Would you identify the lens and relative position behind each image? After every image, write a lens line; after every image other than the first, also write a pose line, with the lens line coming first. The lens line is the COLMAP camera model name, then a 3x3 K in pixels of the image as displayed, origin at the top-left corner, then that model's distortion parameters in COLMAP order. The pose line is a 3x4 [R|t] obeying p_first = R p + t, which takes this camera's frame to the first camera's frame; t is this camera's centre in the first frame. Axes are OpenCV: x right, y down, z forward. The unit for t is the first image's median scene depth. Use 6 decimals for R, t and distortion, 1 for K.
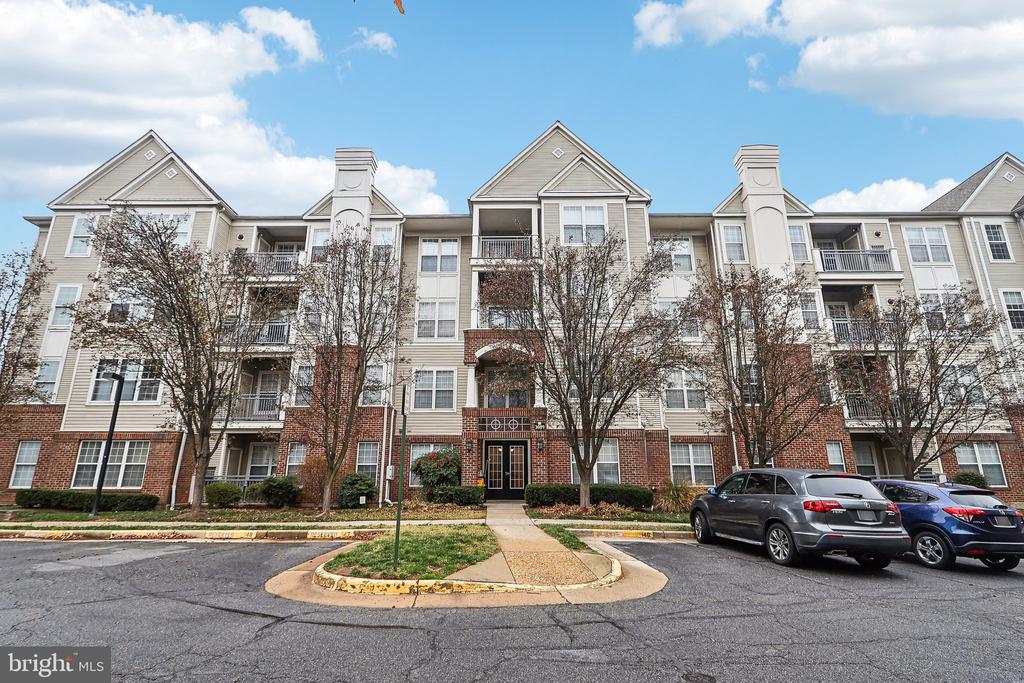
lens RADIAL K [[471.3, 0, 510.5], [0, 471.3, 342.2], [0, 0, 1]] dist [0.001235, -0.002549]
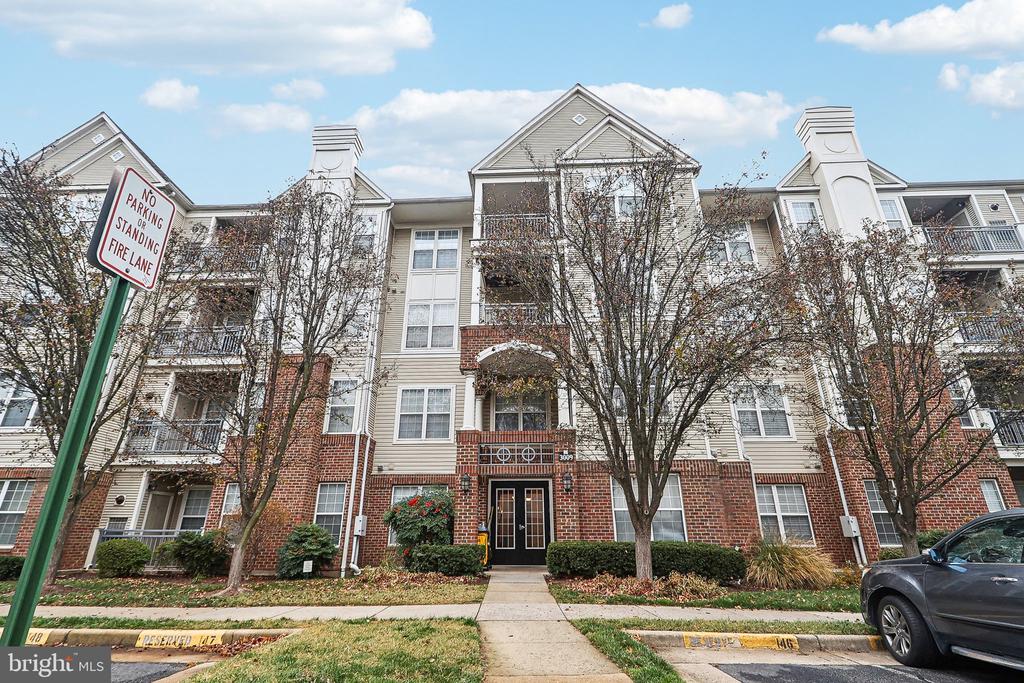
lens RADIAL K [[471.3, 0, 510.5], [0, 471.3, 340.2], [0, 0, 1]] dist [0.001235, -0.002549]
pose [[0.999323, -0.013321, -0.034293, 0.005250], [0.009324, 0.993416, -0.114179, 0.076976], [0.035588, 0.113782, 0.992868, 0.251777]]
